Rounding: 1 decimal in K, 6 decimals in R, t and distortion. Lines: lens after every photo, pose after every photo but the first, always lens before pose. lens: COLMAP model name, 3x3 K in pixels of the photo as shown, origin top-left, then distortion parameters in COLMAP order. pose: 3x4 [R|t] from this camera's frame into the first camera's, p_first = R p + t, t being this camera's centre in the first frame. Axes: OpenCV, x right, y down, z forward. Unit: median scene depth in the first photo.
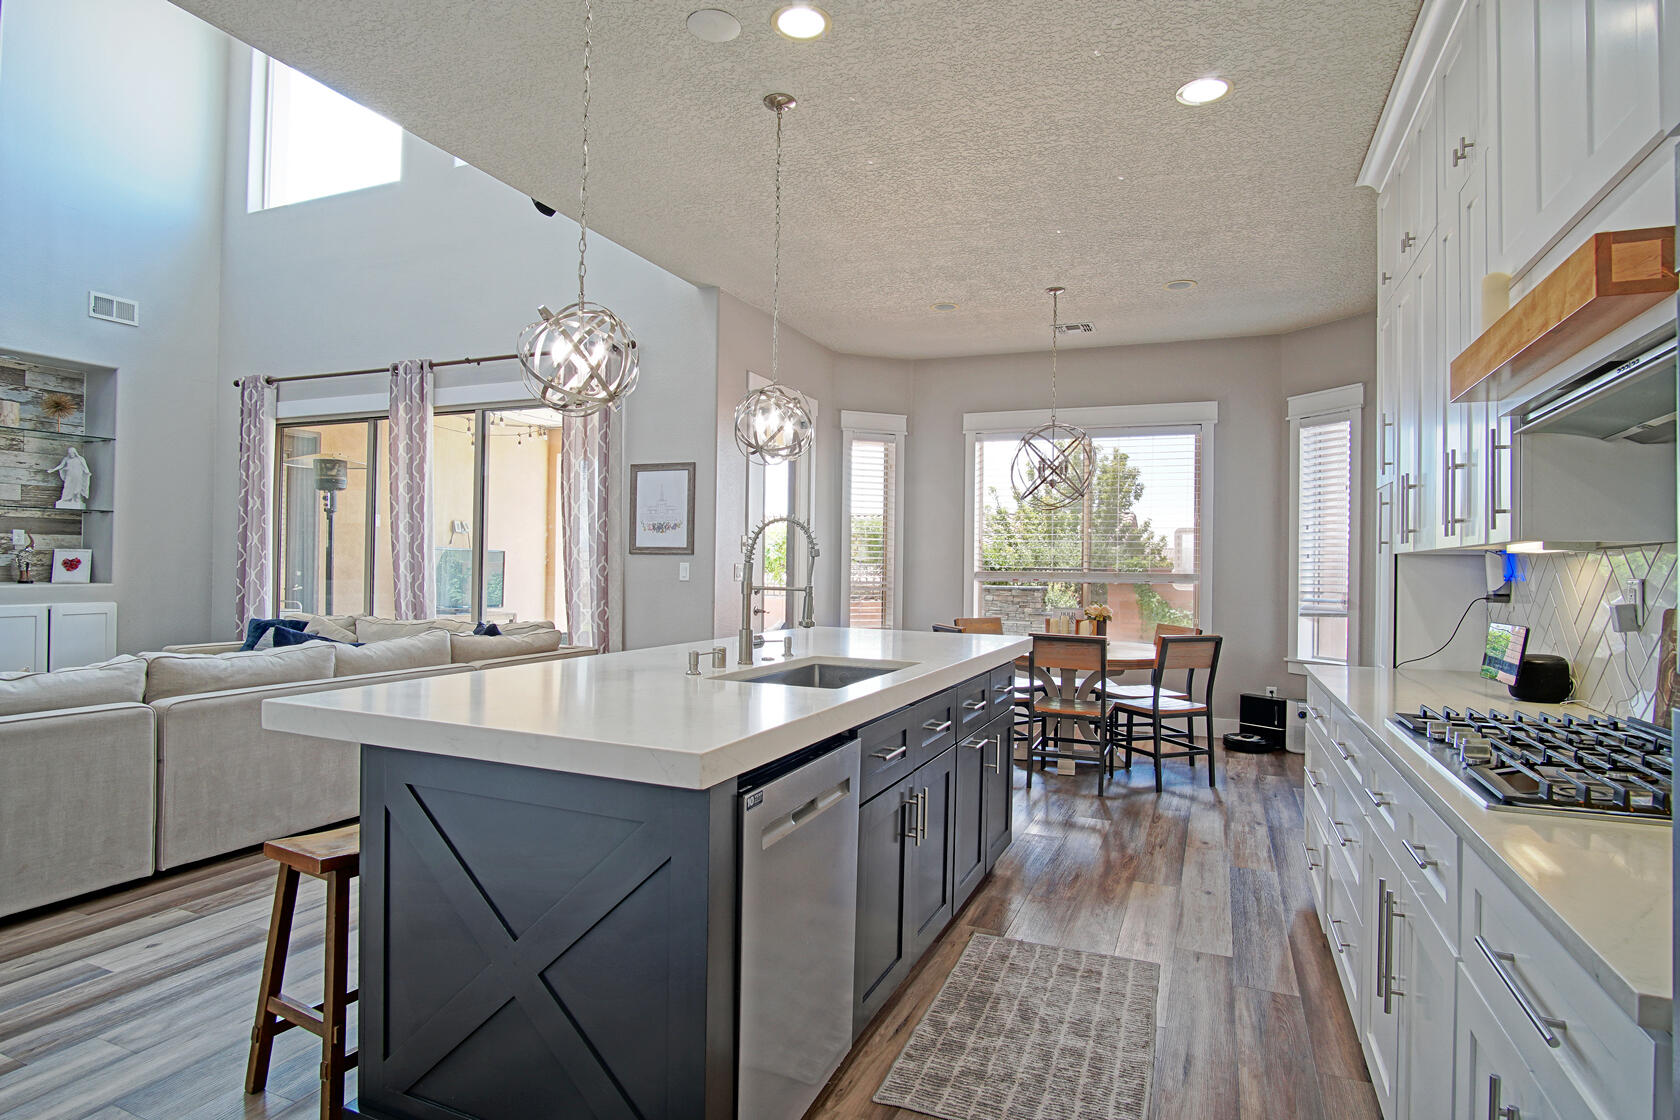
lens RADIAL K [[893.4, 0, 842.1], [0, 893.4, 556.8], [0, 0, 1]] dist [-0.027329, 0.003389]
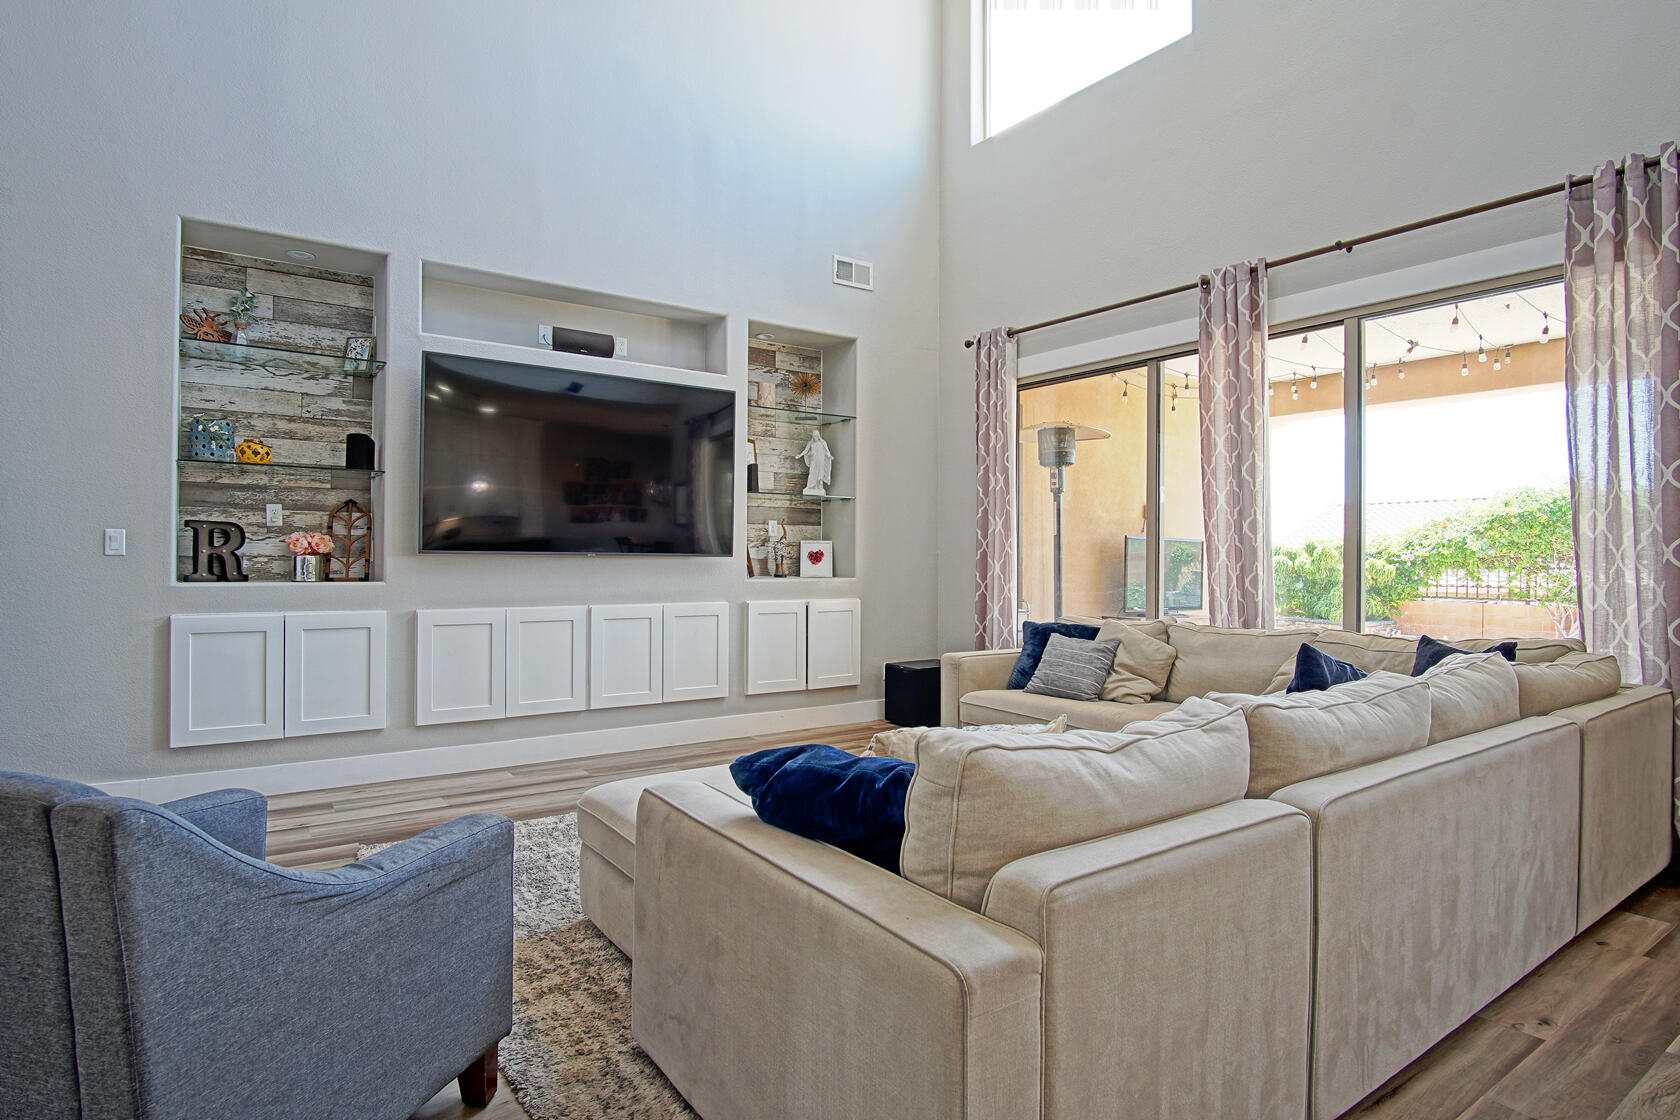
lens RADIAL K [[893.4, 0, 832.5], [0, 893.4, 556.2], [0, 0, 1]] dist [-0.027329, 0.003389]
pose [[0.847087, -0.011414, -0.531332, -0.363500], [0.011412, 0.999929, -0.003287, 0.011058], [0.531332, -0.003279, 0.847157, 0.210943]]
